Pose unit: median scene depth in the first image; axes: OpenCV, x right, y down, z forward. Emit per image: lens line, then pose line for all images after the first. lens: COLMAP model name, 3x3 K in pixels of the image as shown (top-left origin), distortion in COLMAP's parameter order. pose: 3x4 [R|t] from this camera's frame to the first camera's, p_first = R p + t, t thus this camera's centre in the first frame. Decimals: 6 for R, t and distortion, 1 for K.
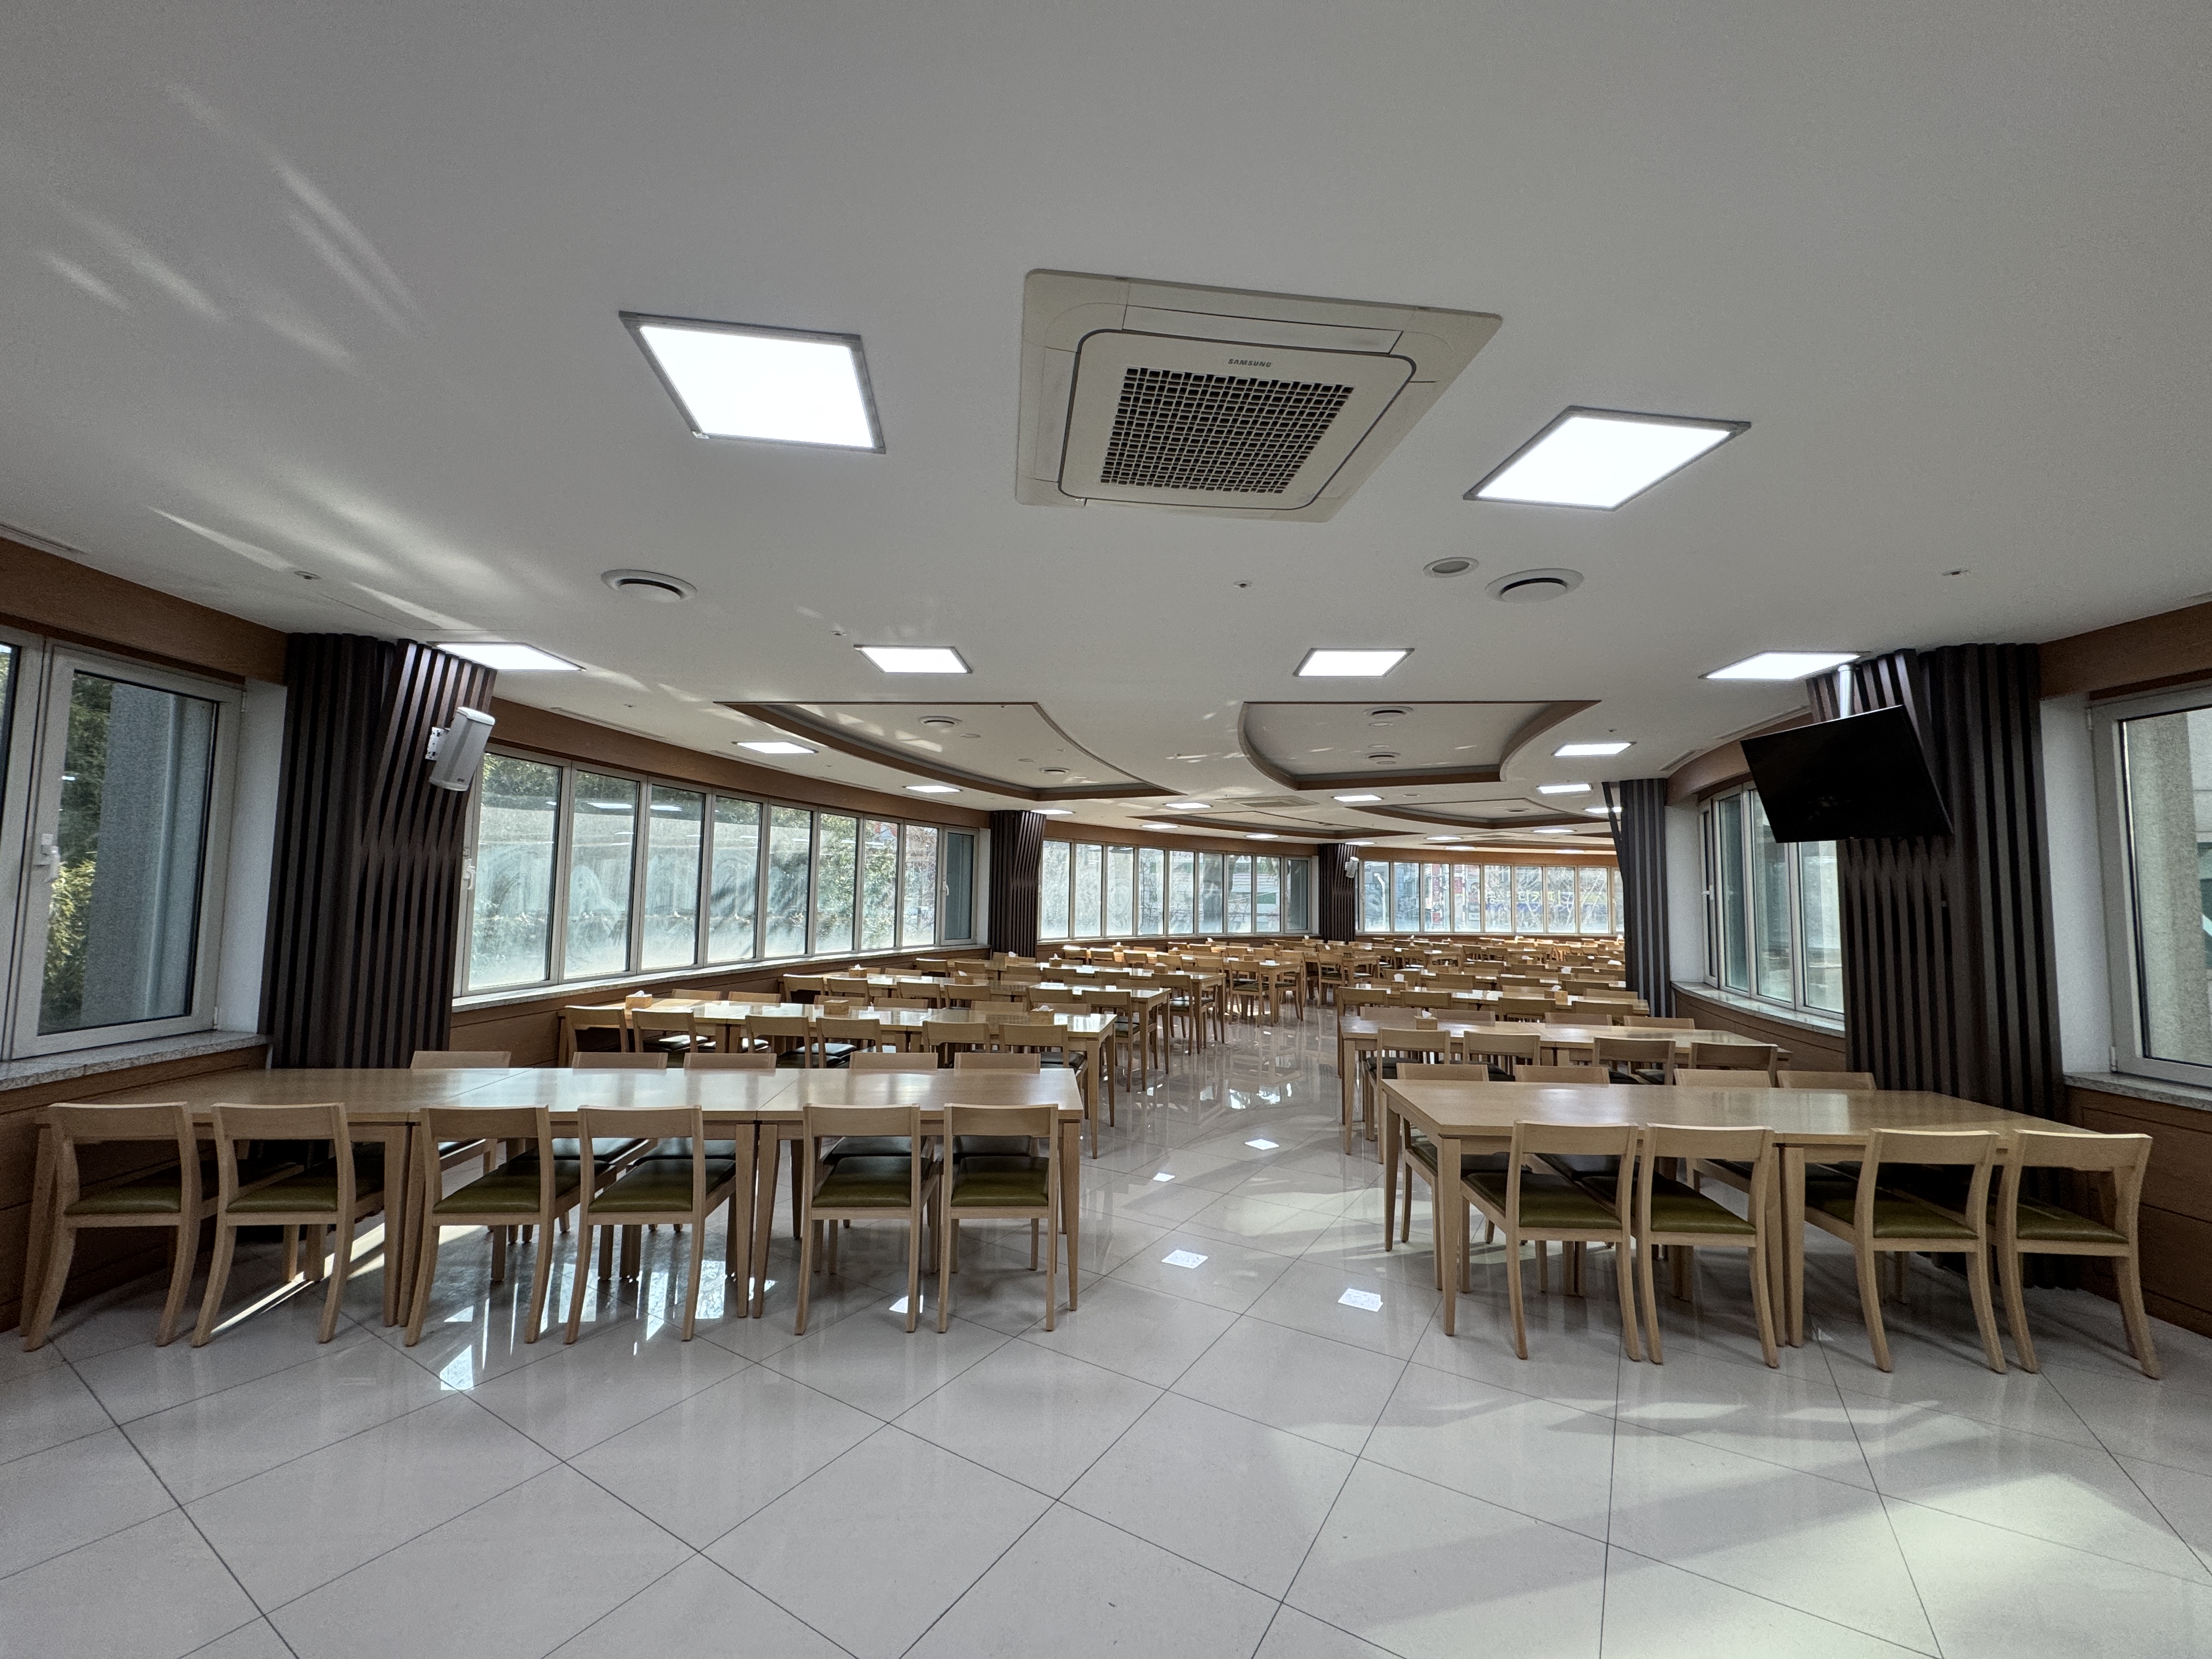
lens RADIAL K [[886.5, 0, 1106.0], [0, 886.5, 829.5], [0, 0, 1]] dist [-0.000894, -0.000345]
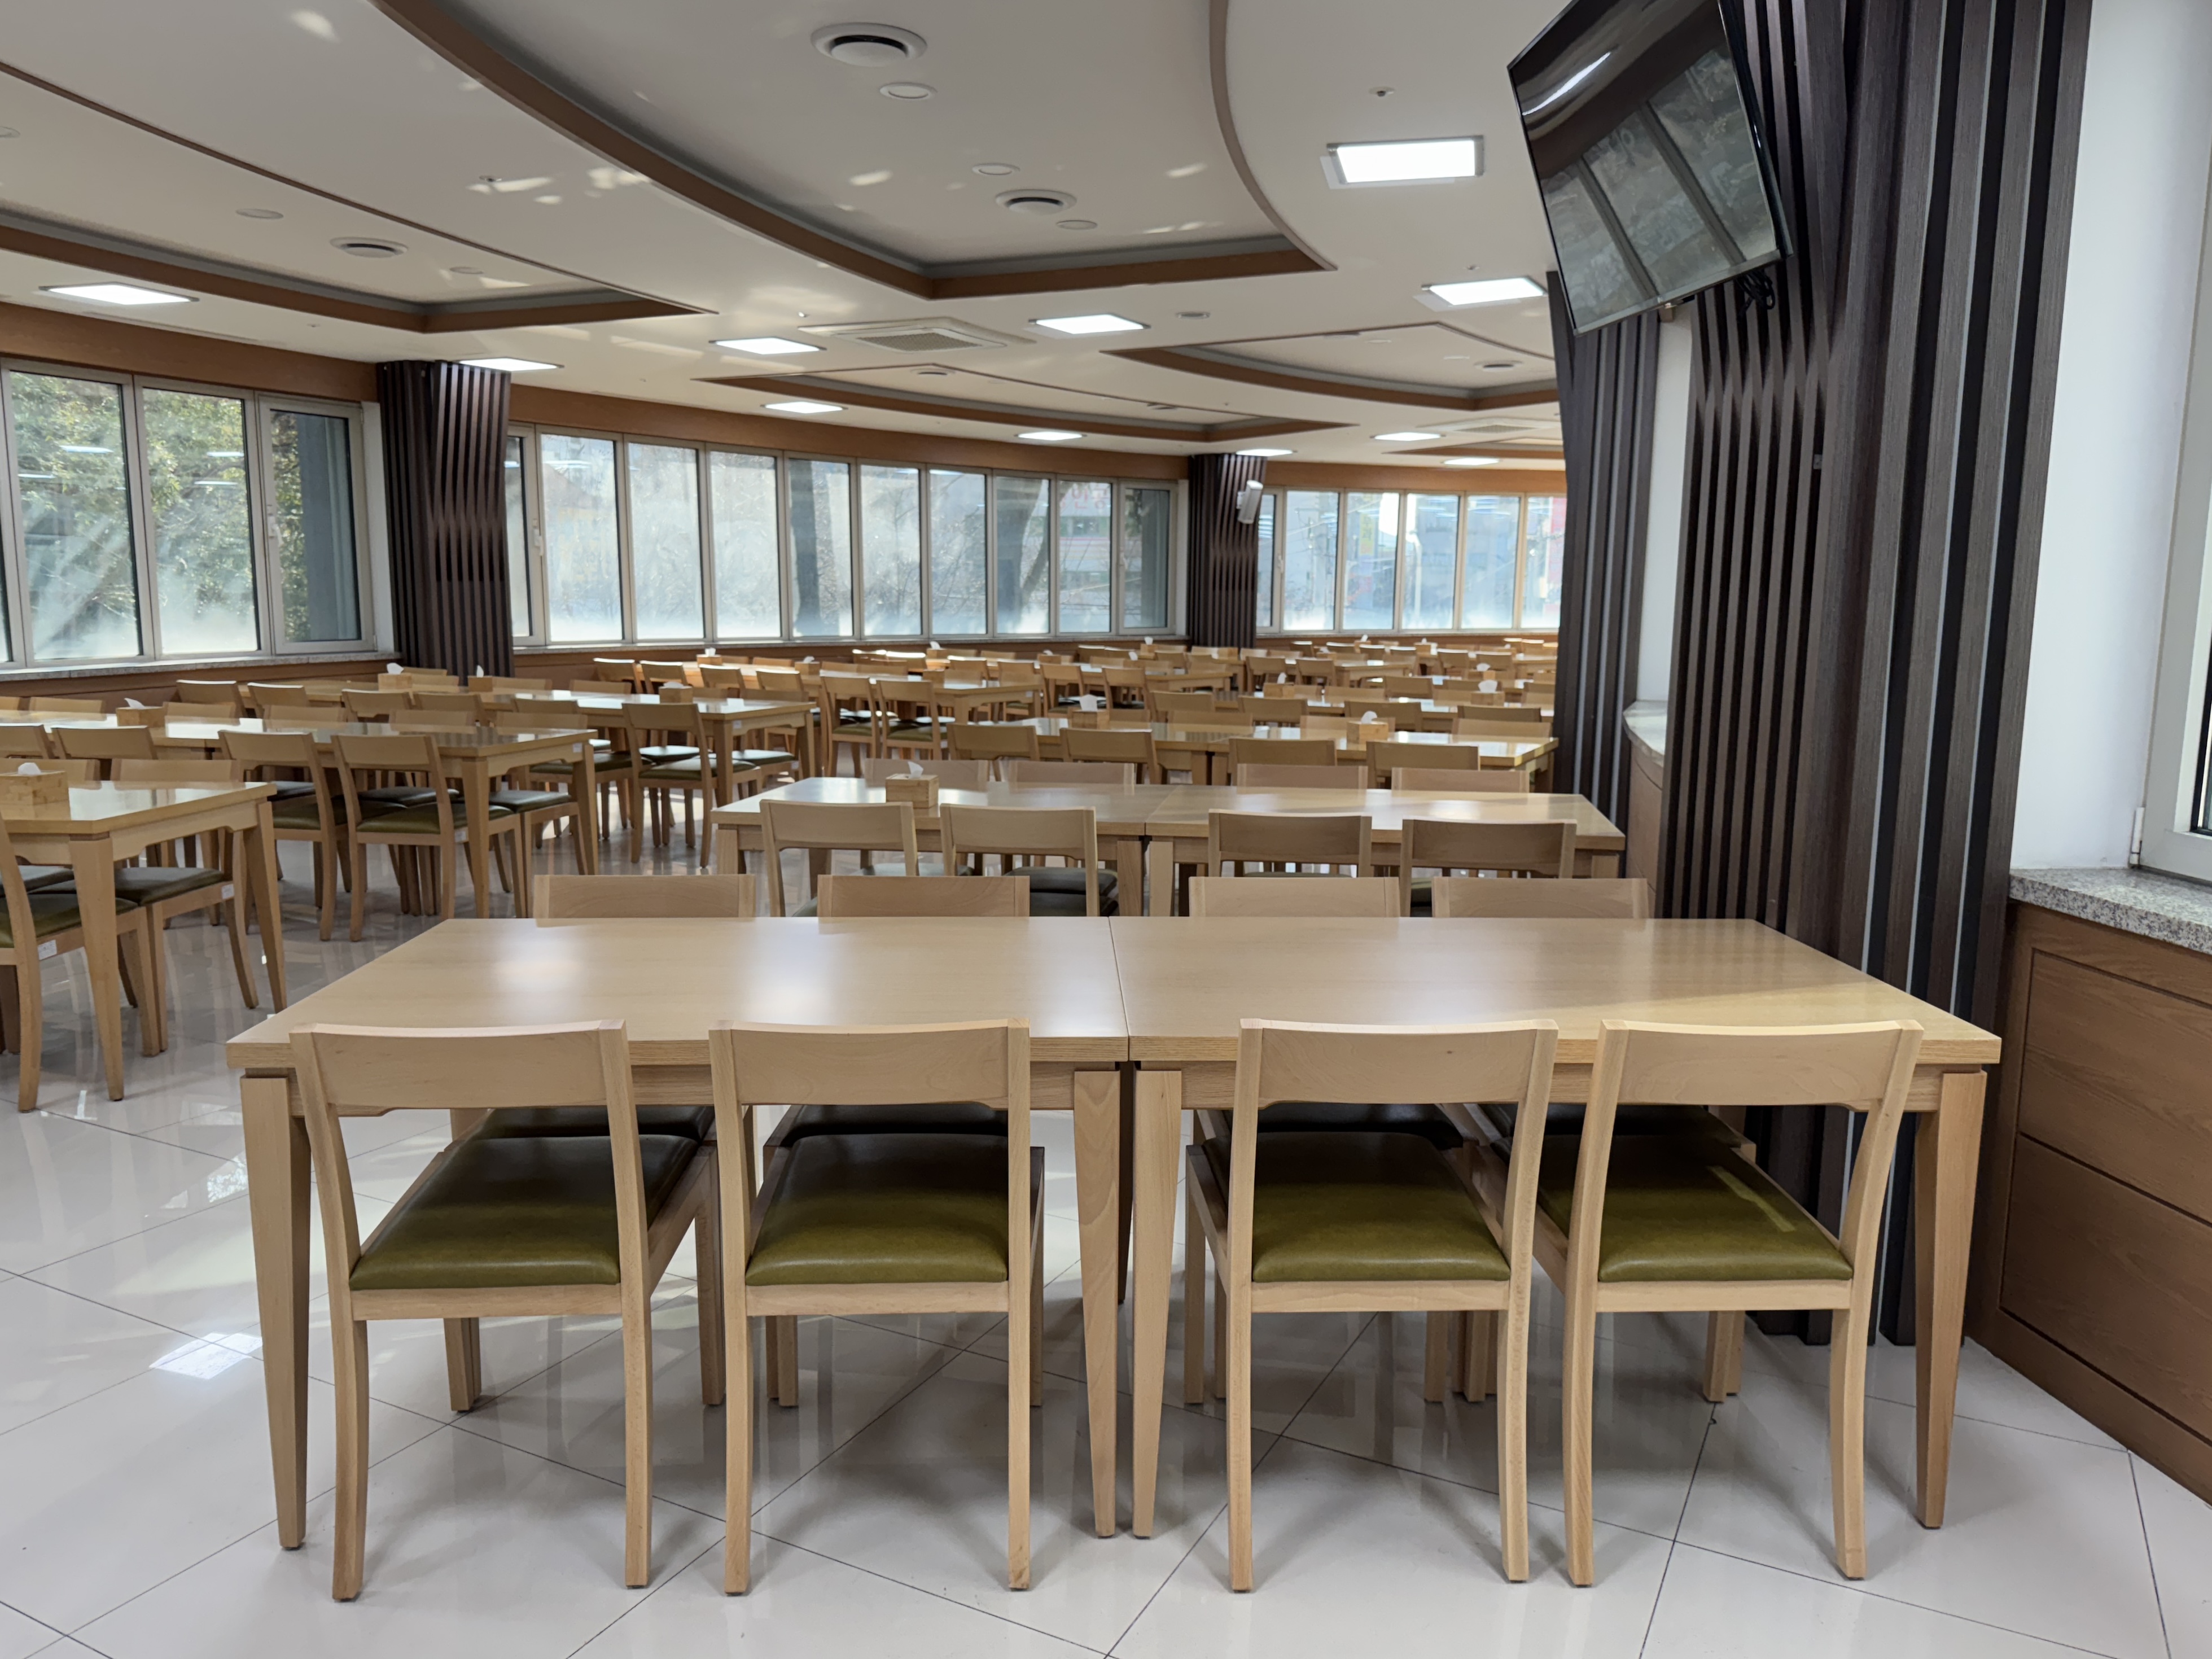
lens RADIAL K [[1608.4, 0, 1156.7], [0, 1608.4, 838.3], [0, 0, 1]] dist [0.003335, -0.008027]
pose [[0.996820, -0.017529, 0.077733, 0.303759], [-0.000629, 0.973742, 0.227652, 0.042224], [-0.079683, -0.226977, 0.970635, 0.143907]]
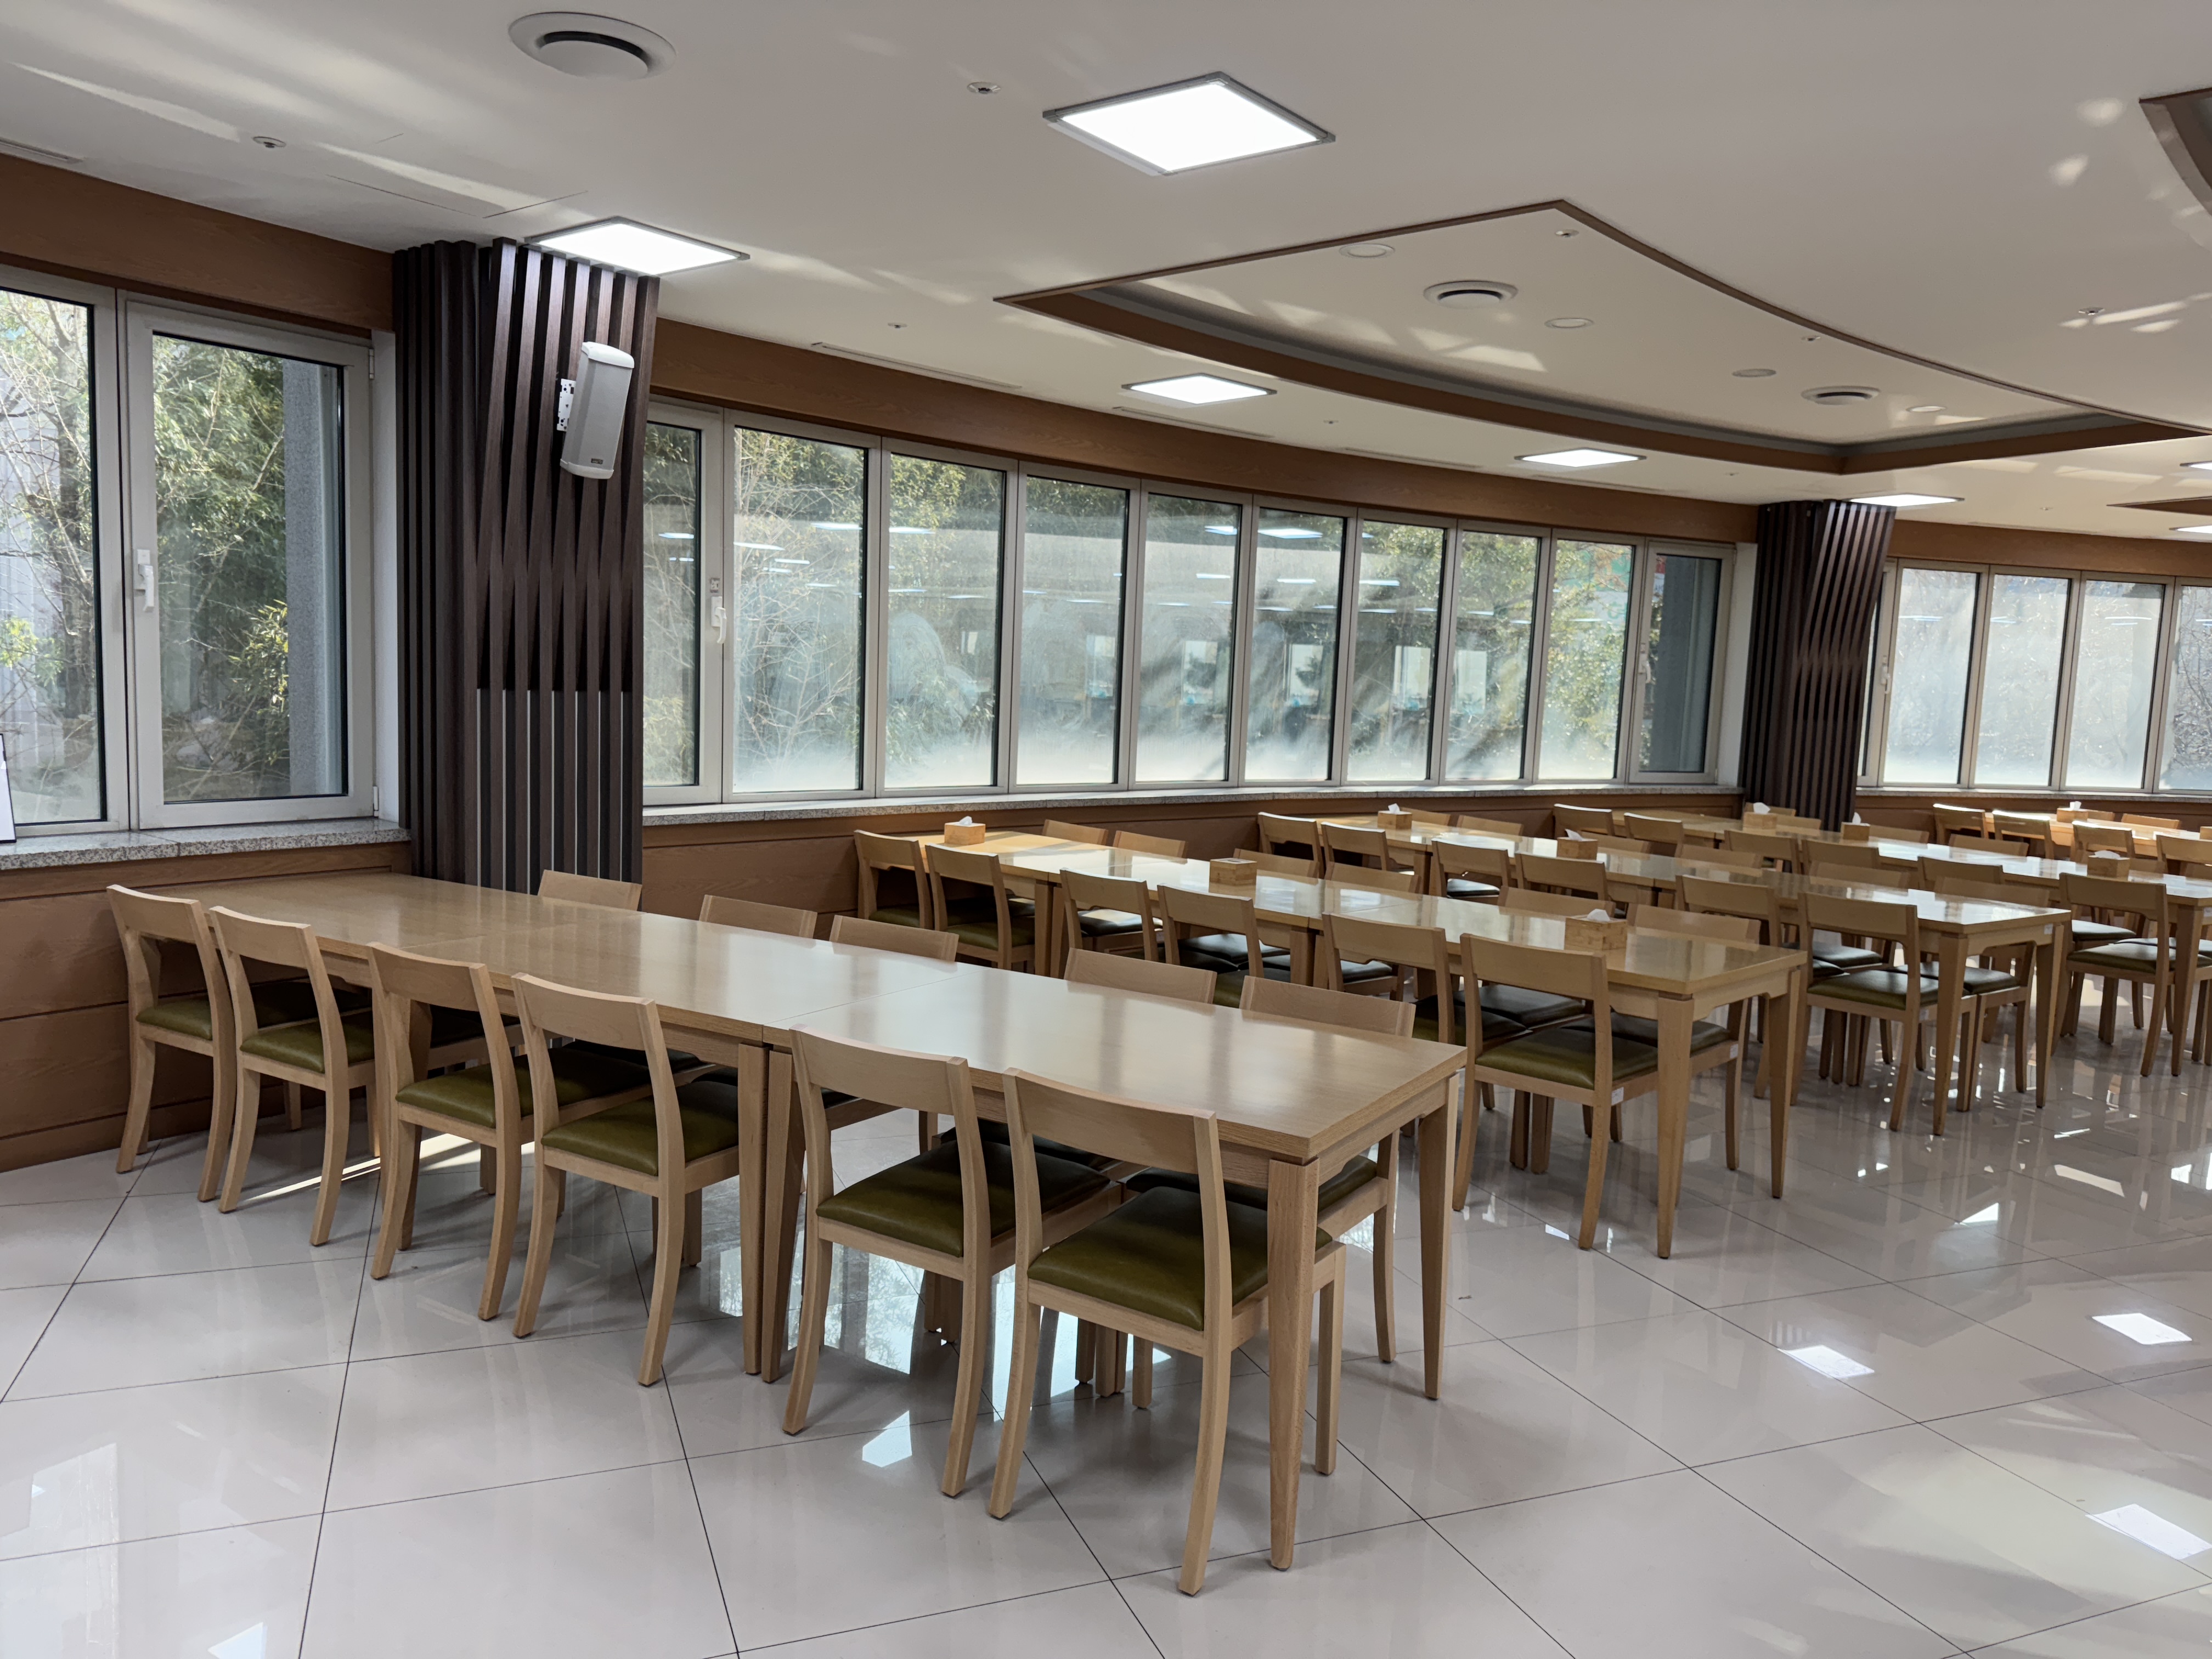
lens RADIAL K [[1565.5, 0, 1106.0], [0, 1565.5, 829.5], [0, 0, 1]] dist [0.005925, -0.004638]
pose [[0.800052, 0.074681, -0.595265, 0.147364], [0.019219, 0.988522, 0.149849, 0.025472], [0.599623, -0.131327, 0.789434, 0.167322]]
